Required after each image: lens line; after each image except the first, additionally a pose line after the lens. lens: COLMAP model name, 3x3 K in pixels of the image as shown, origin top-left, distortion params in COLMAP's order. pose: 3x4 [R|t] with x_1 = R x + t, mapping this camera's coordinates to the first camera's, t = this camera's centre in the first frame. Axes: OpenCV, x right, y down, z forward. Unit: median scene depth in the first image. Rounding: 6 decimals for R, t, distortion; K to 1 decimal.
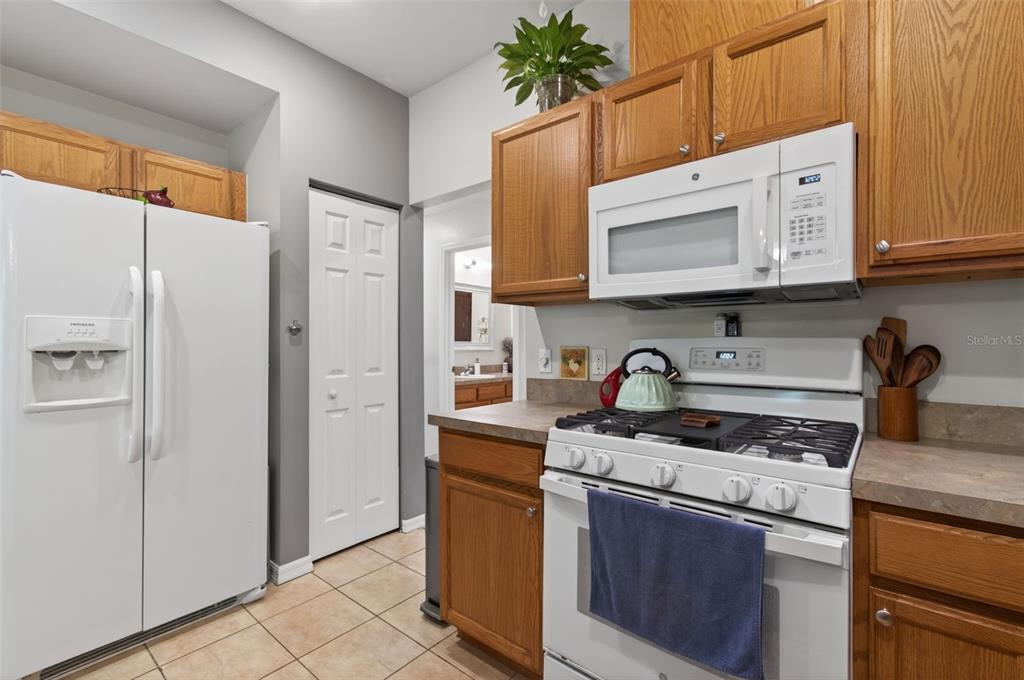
lens RADIAL K [[466.0, 0, 505.5], [0, 466.0, 338.7], [0, 0, 1]] dist [0.016006, 0.000183]
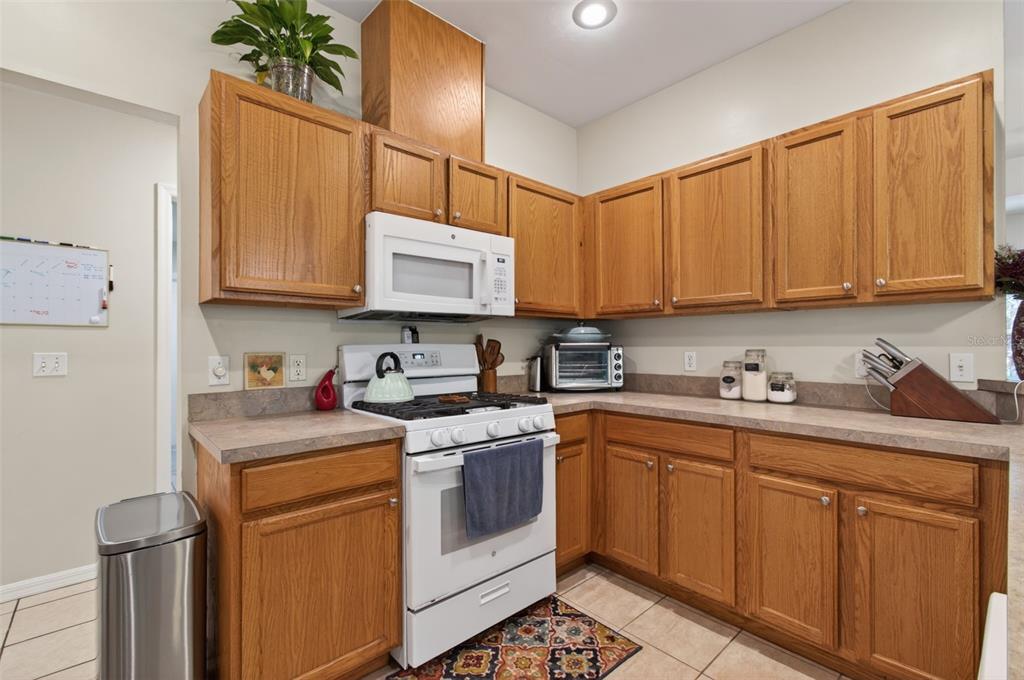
lens RADIAL K [[466.0, 0, 514.2], [0, 466.0, 343.1], [0, 0, 1]] dist [0.016006, 0.000183]
pose [[0.139614, 0.007365, 0.990179, -0.885271], [-0.003073, 0.999971, -0.007005, 0.004510], [-0.990201, -0.002065, 0.139633, 0.504898]]
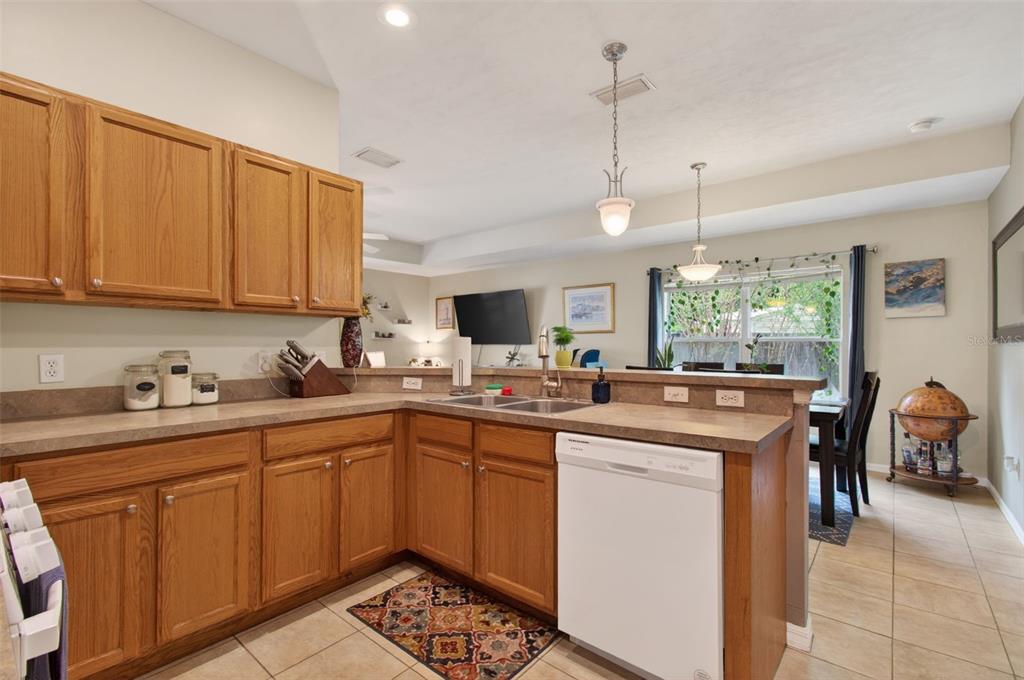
lens RADIAL K [[466.0, 0, 507.5], [0, 466.0, 345.7], [0, 0, 1]] dist [0.016006, 0.000183]
pose [[-0.999989, 0.001688, -0.004447, -0.313312], [0.001704, 0.999992, -0.003743, 0.005190], [0.004441, -0.003751, -0.999983, 1.257007]]
